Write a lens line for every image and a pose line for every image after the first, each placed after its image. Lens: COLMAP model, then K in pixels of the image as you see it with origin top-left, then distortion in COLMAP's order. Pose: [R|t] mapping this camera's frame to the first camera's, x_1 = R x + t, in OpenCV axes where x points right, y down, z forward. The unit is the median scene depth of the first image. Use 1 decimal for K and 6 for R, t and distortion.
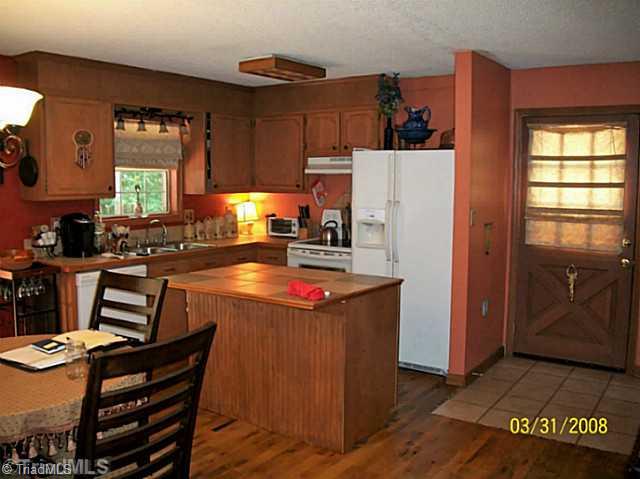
lens RADIAL K [[633.7, 0, 320.0], [0, 633.7, 239.5], [0, 0, 1]] dist [-0.120146, 0.029521]
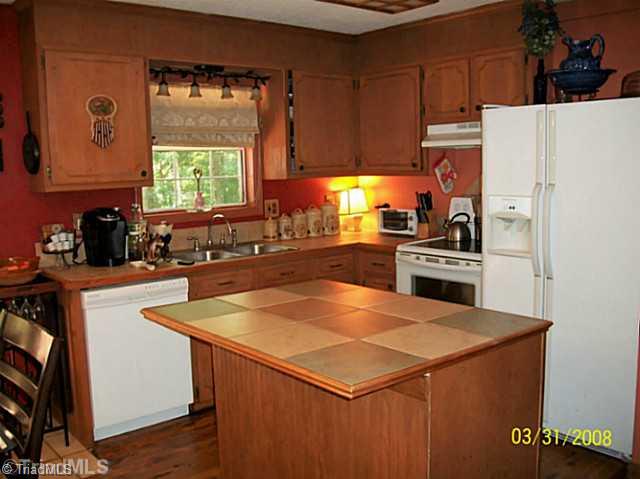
lens RADIAL K [[633.7, 0, 320.0], [0, 633.7, 239.5], [0, 0, 1]] dist [-0.120146, 0.029521]
pose [[0.964870, 0.002408, -0.262717, 0.055951], [0.003169, 0.999779, 0.020802, -0.016382], [0.262709, -0.020903, 0.964649, 0.297098]]
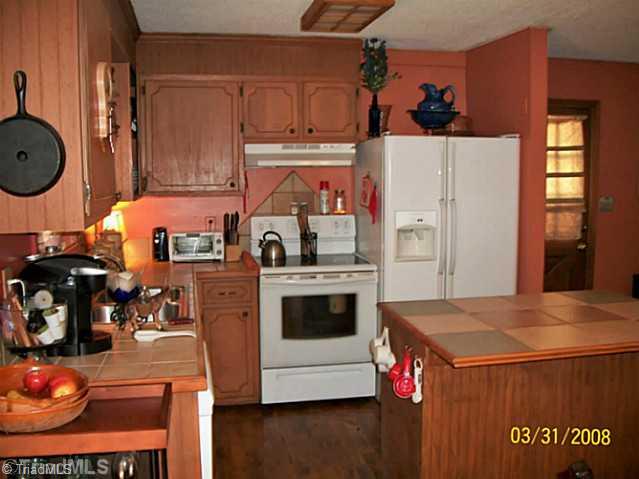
lens RADIAL K [[672.4, 0, 320.0], [0, 672.4, 224.4], [0, 0, 1]] dist [-0.141395, 0.028943]
pose [[0.689617, -0.069489, 0.720833, -0.544749], [0.083302, 0.996390, 0.016358, -0.050068], [-0.719367, 0.048766, 0.692916, 0.469679]]
